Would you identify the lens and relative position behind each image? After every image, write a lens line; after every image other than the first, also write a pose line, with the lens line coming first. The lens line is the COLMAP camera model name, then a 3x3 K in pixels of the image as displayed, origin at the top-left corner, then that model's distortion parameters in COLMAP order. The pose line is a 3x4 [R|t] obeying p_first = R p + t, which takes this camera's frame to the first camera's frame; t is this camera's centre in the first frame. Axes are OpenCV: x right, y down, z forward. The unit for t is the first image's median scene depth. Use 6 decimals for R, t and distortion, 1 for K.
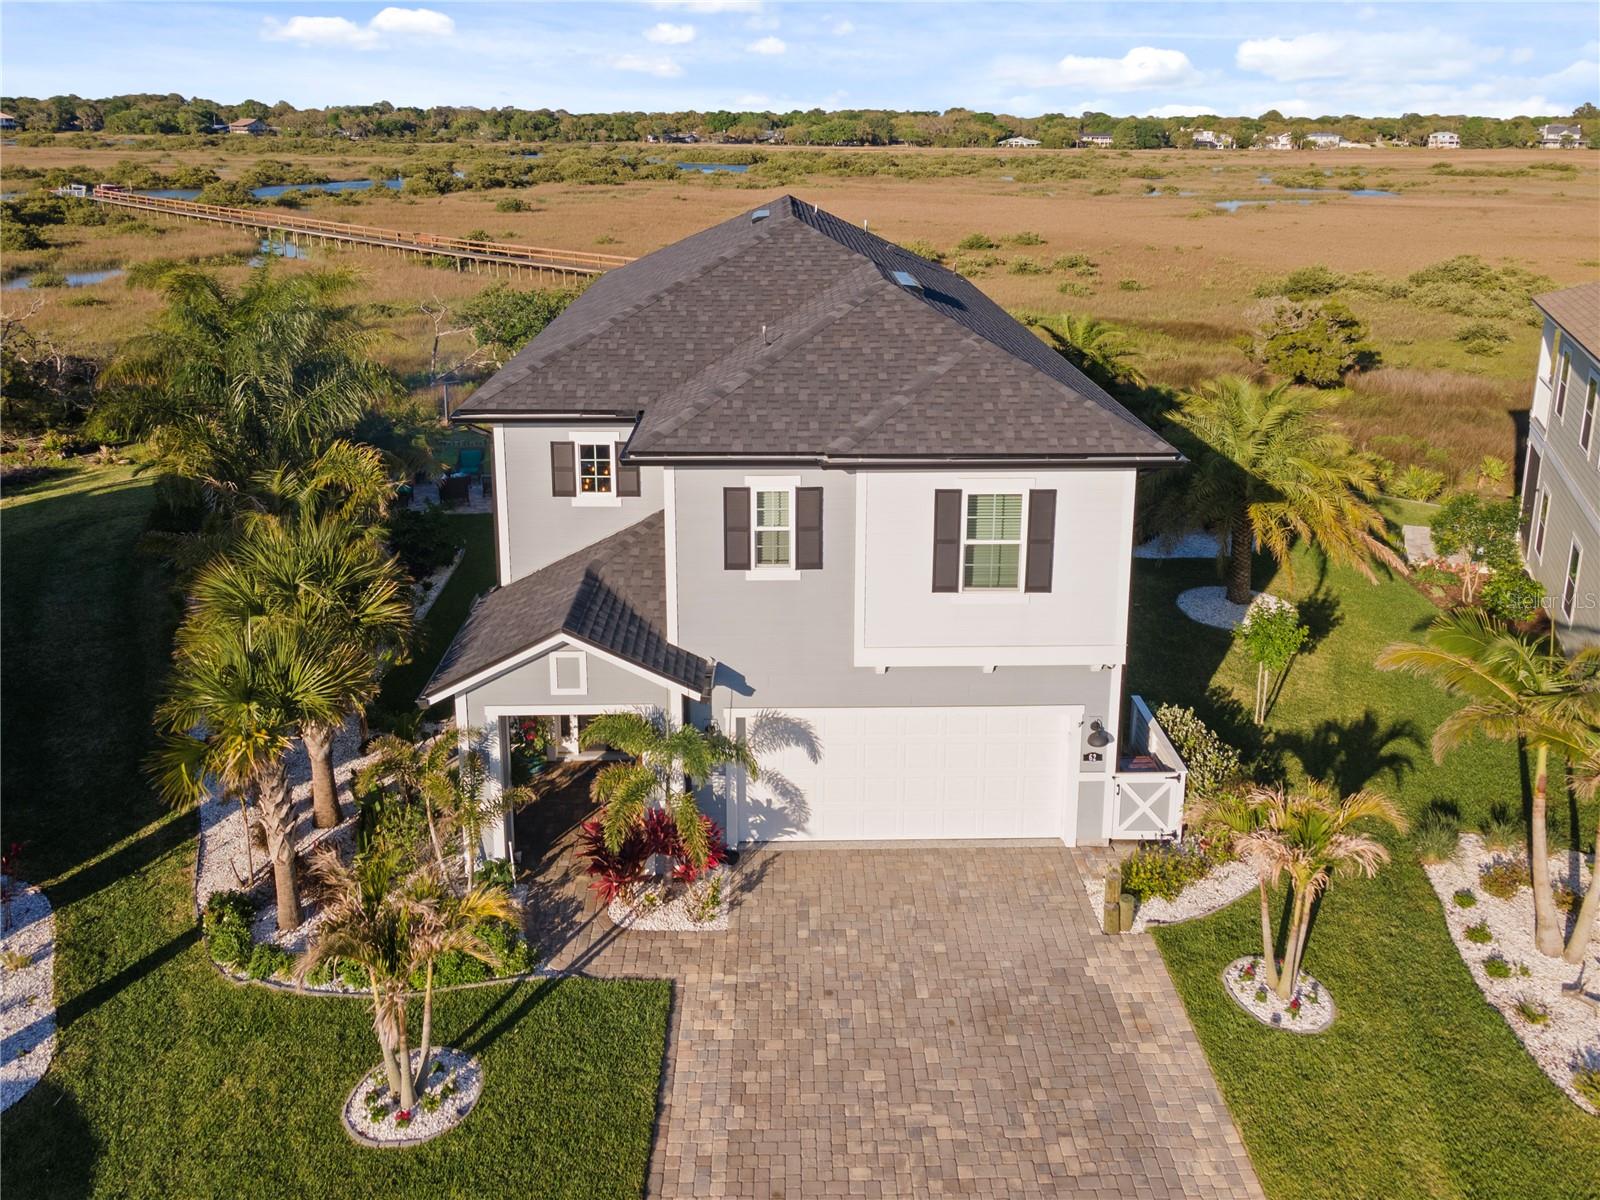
lens RADIAL K [[1447.7, 0, 825.9], [0, 1447.7, 549.0], [0, 0, 1]] dist [0.012293, 0.114232]
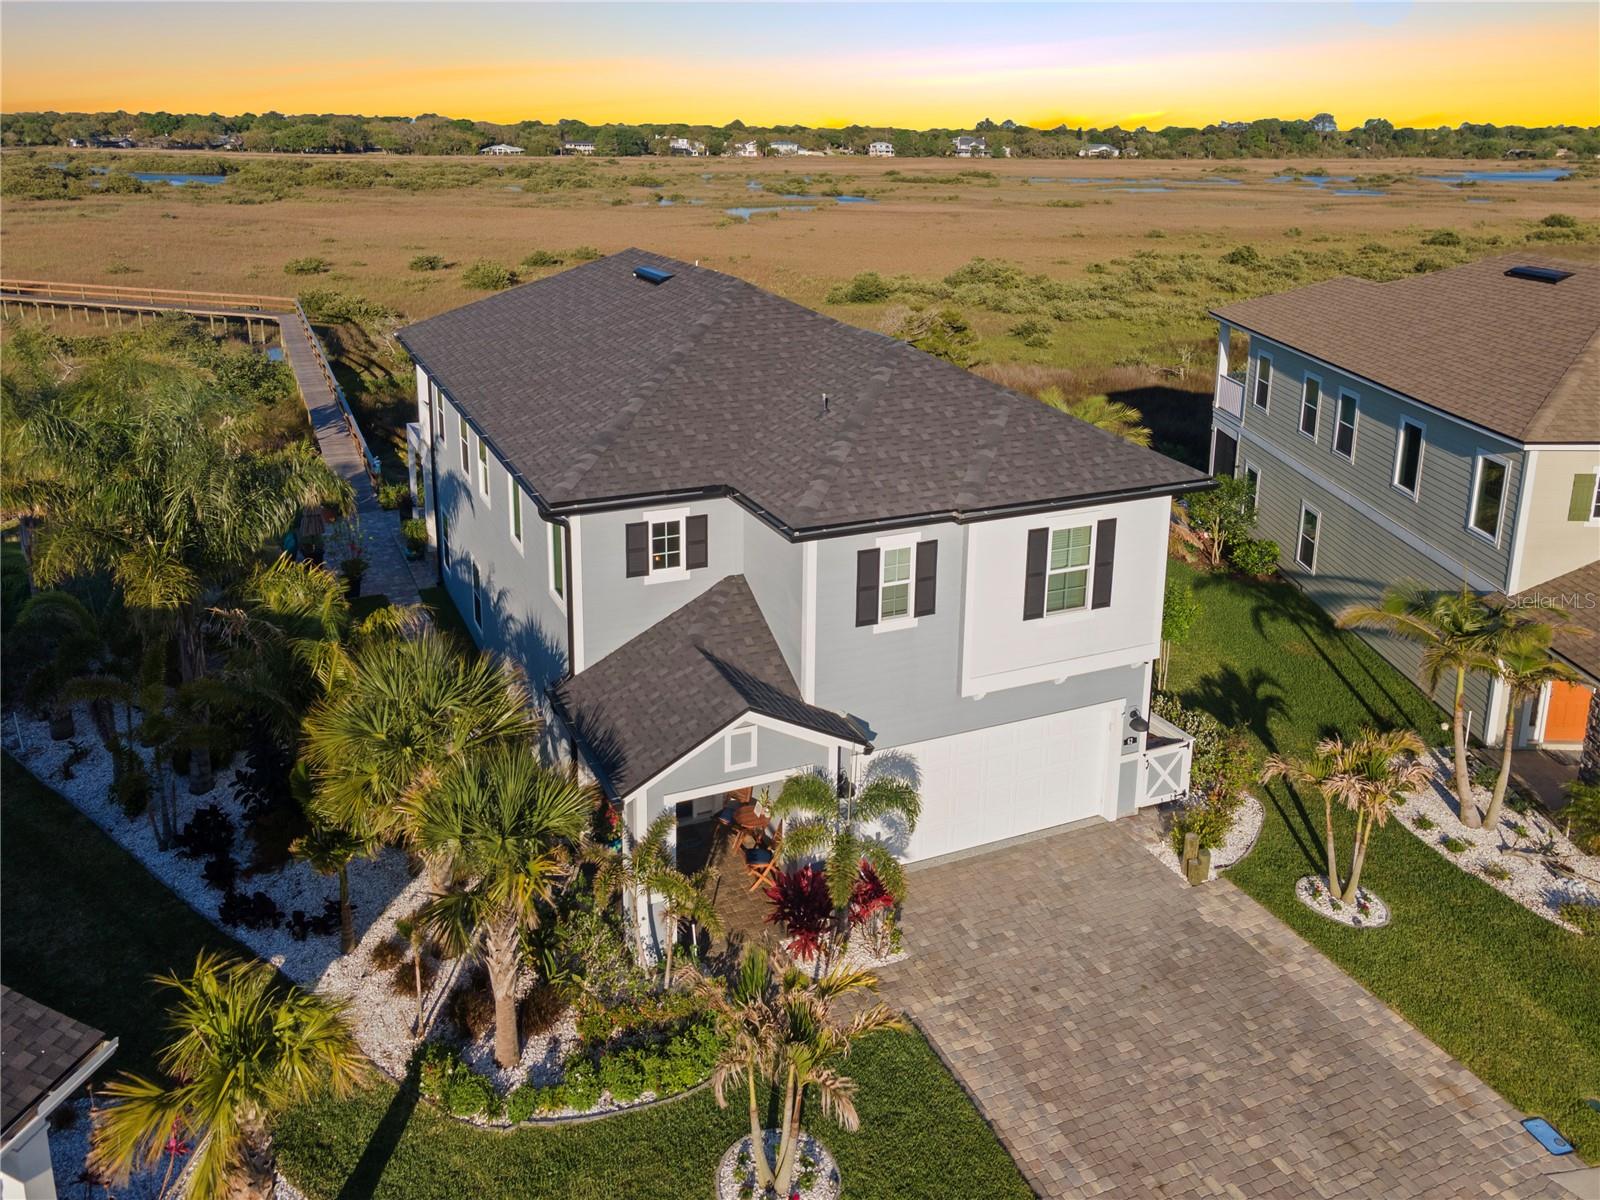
lens RADIAL K [[1447.7, 0, 825.9], [0, 1447.7, 549.0], [0, 0, 1]] dist [0.012293, 0.114232]
pose [[0.904011, -0.120552, 0.410160, -0.470532], [0.116936, 0.992557, 0.033994, -0.073844], [-0.411205, 0.017231, 0.911380, 0.032848]]
